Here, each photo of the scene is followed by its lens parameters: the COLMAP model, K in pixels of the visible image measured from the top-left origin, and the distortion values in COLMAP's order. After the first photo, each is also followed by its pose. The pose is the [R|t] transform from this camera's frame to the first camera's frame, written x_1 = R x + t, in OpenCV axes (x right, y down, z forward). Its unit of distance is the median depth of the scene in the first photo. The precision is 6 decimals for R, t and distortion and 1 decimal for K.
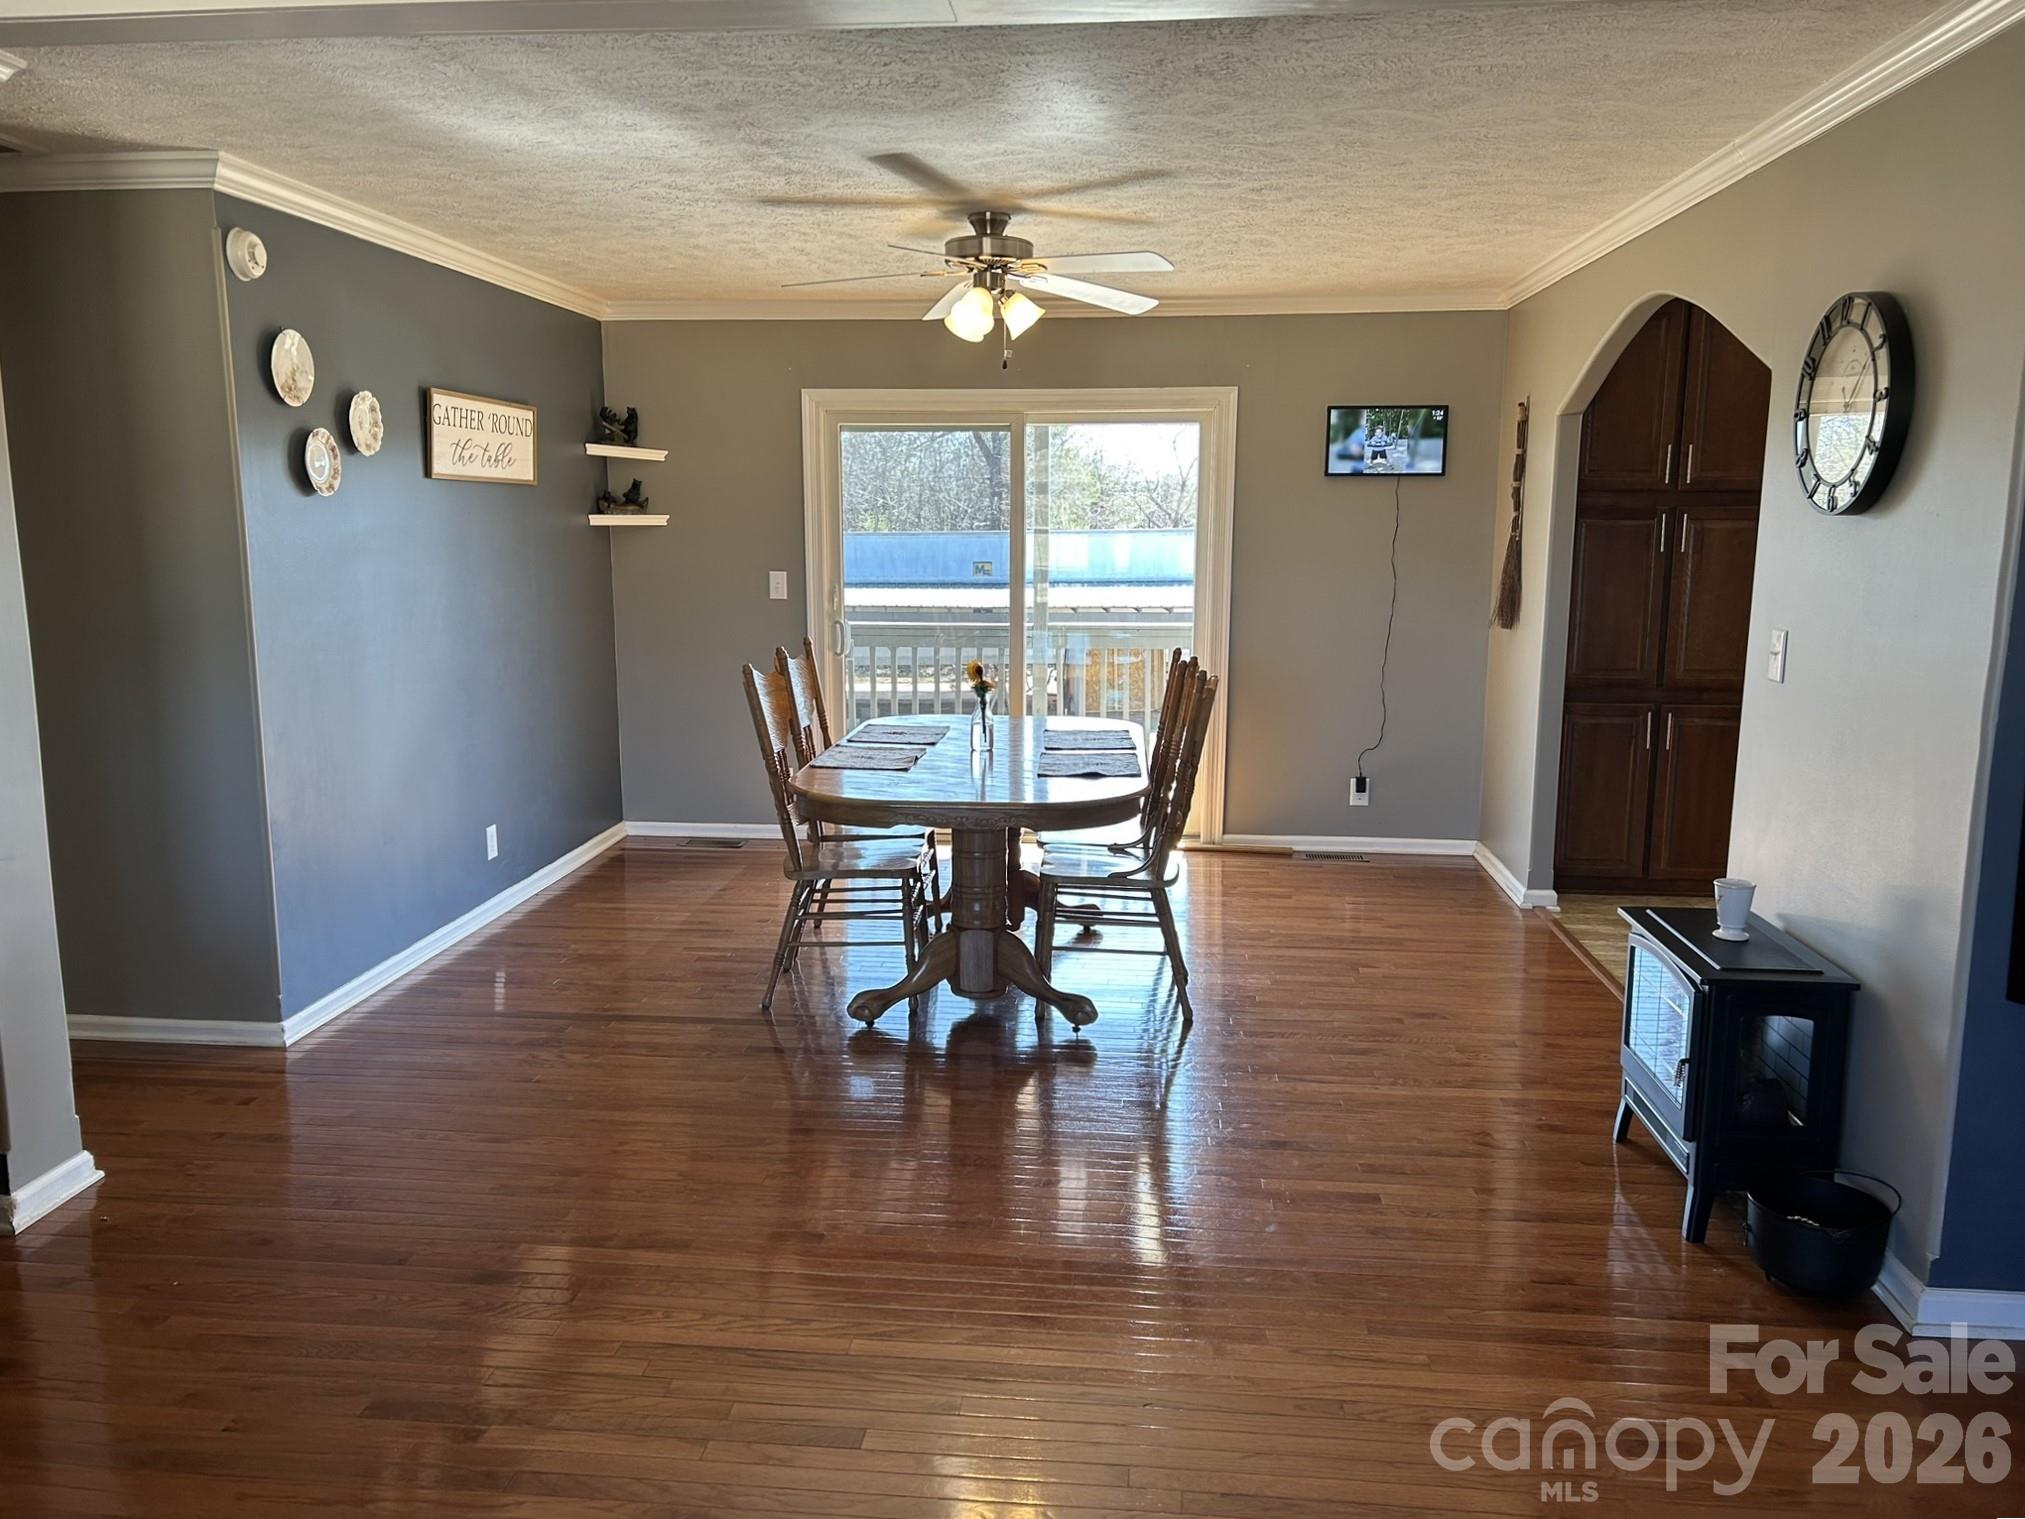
lens RADIAL K [[1538.2, 0, 1012.5], [0, 1538.2, 759.5], [0, 0, 1]] dist [0.085390, -0.128236]
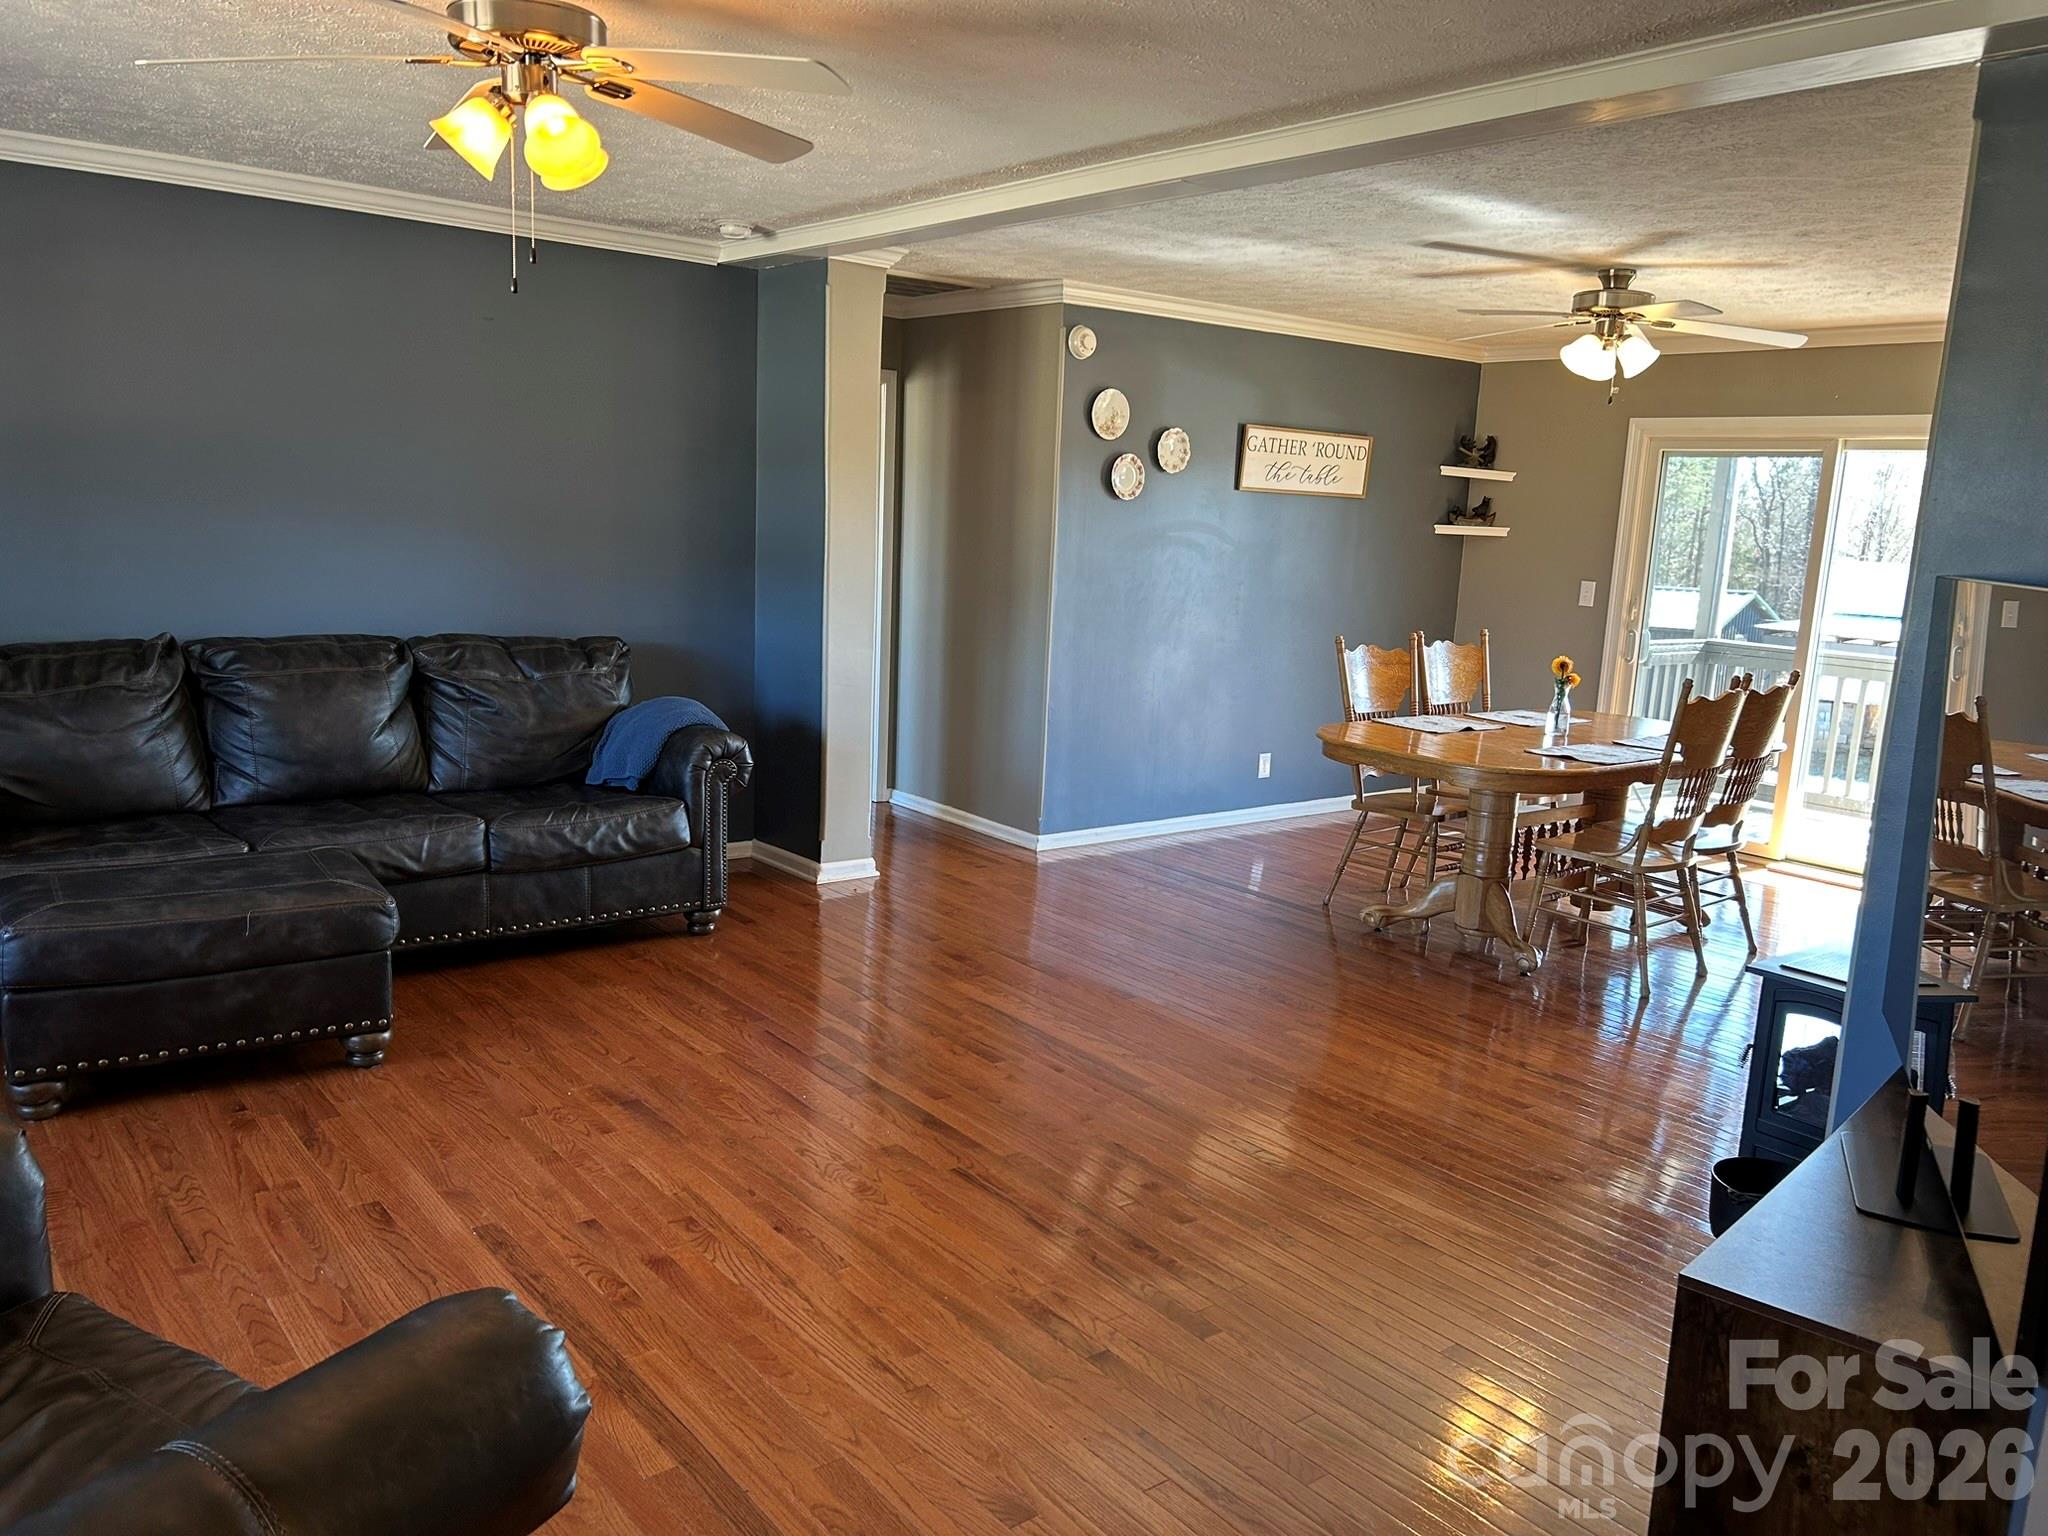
lens RADIAL K [[1540.8, 0, 1019.6], [0, 1540.8, 782.0], [0, 0, 1]] dist [0.053620, -0.054232]
pose [[0.689830, 0.161715, -0.705679, 0.500980], [-0.160450, 0.984643, 0.068796, 0.010977], [0.705968, 0.065769, 0.705184, -0.086810]]
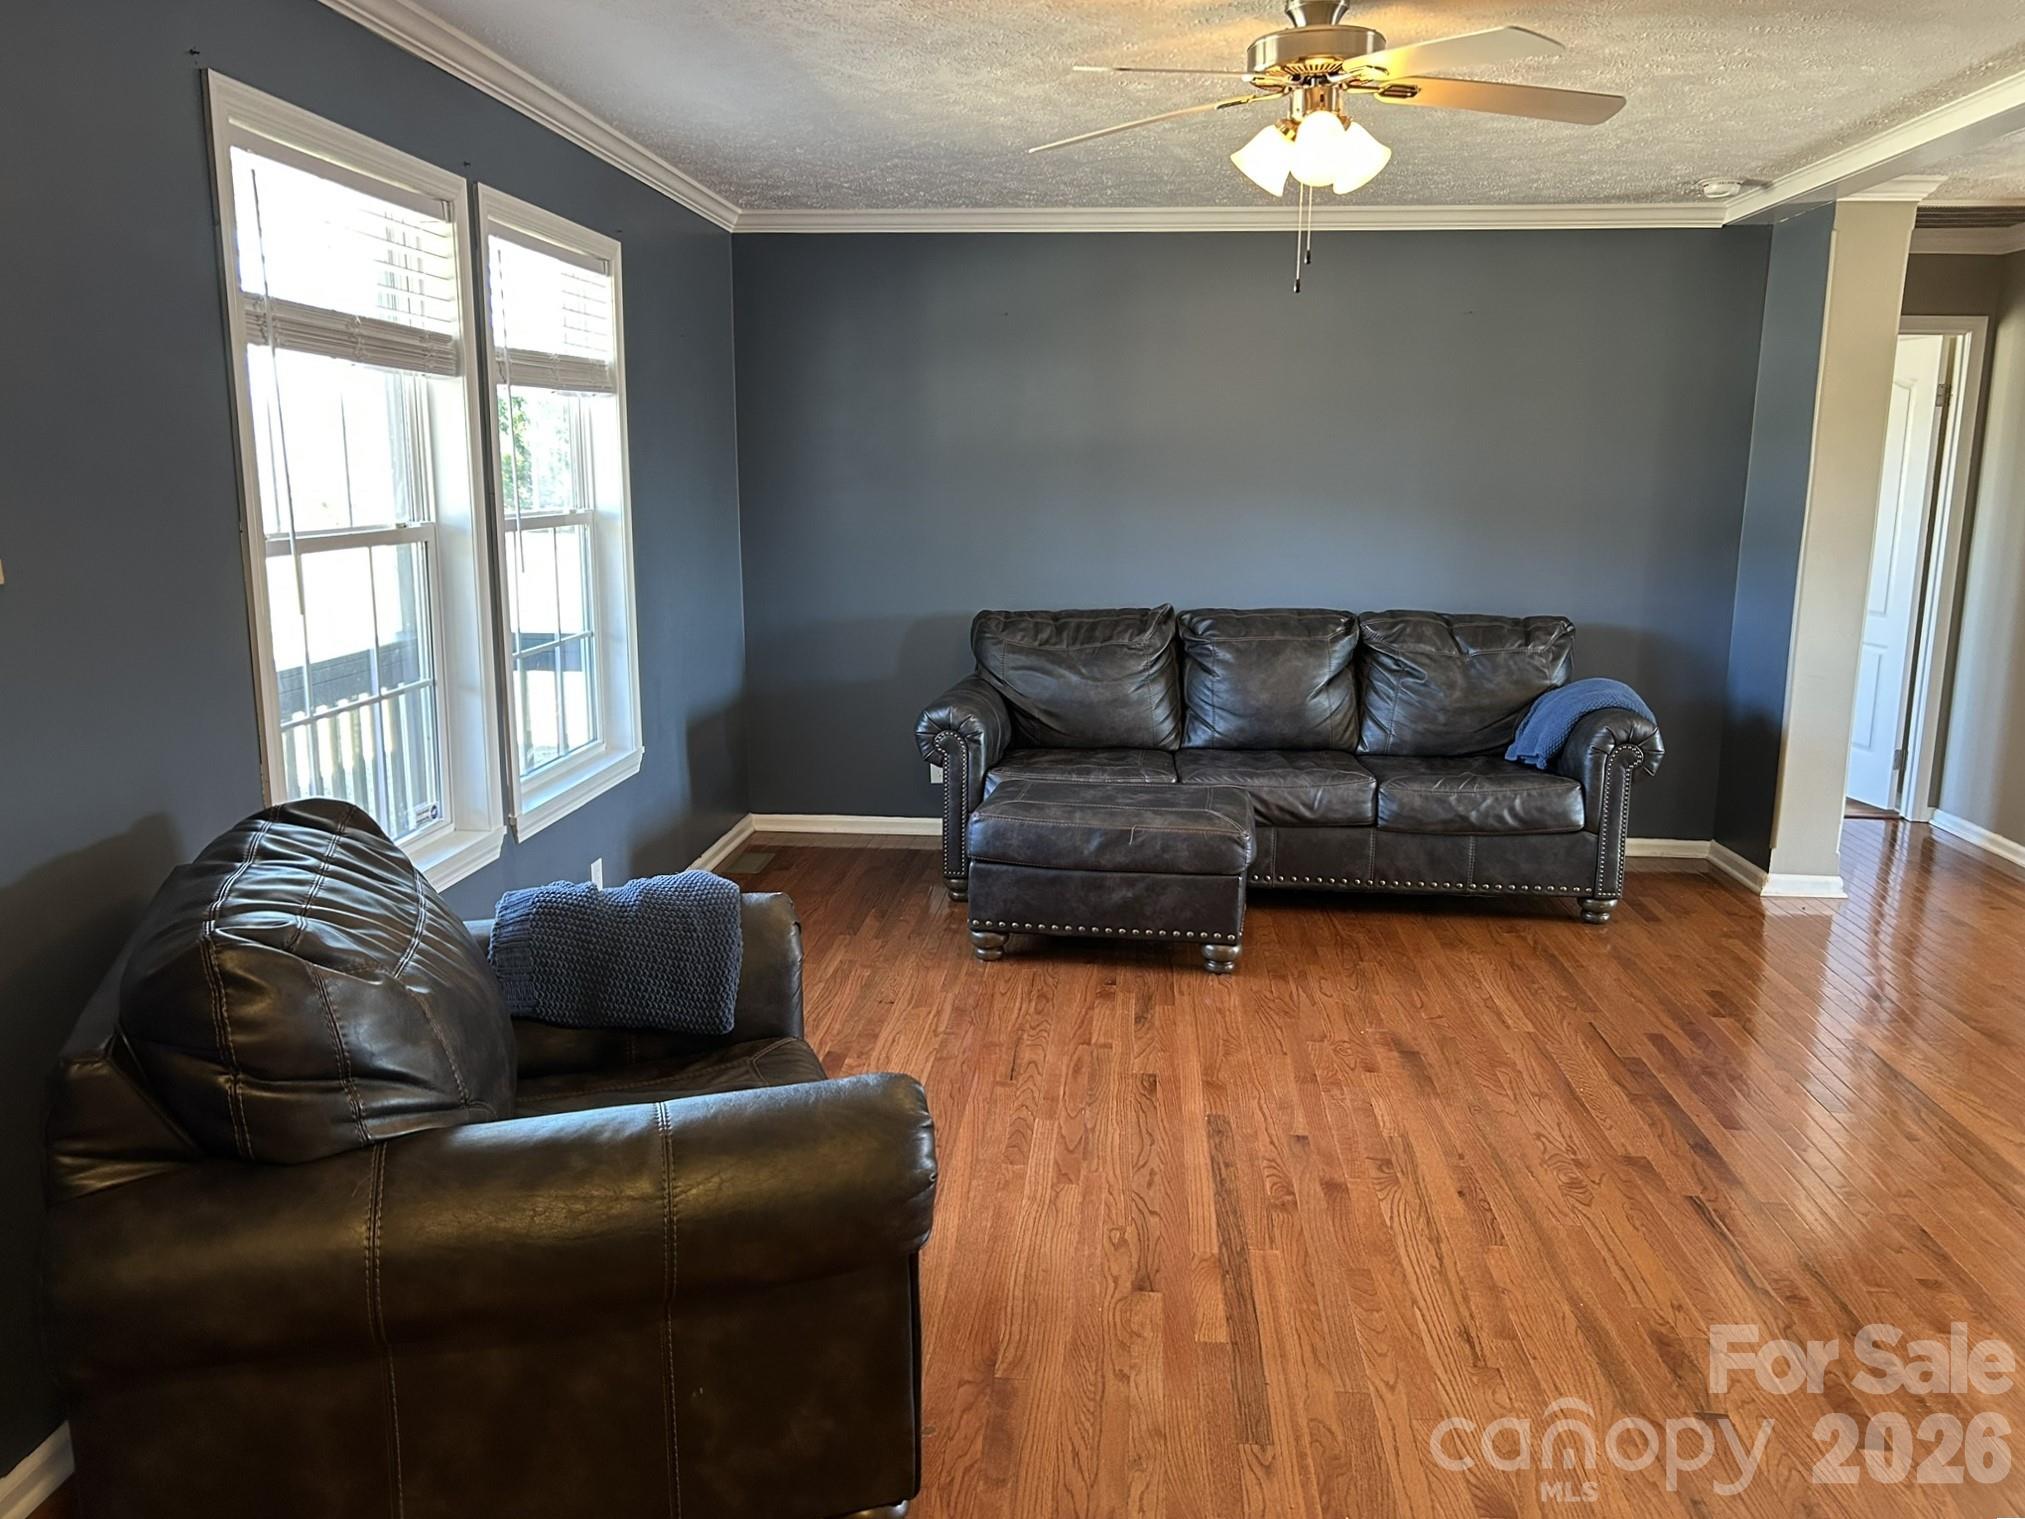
lens RADIAL K [[1538.2, 0, 1012.5], [0, 1538.2, 759.5], [0, 0, 1]] dist [0.085390, -0.128236]
pose [[-0.002091, 0.187141, -0.982331, 0.612662], [-0.163243, 0.969092, 0.184966, -0.011071], [0.986584, 0.160745, 0.028524, 0.079096]]
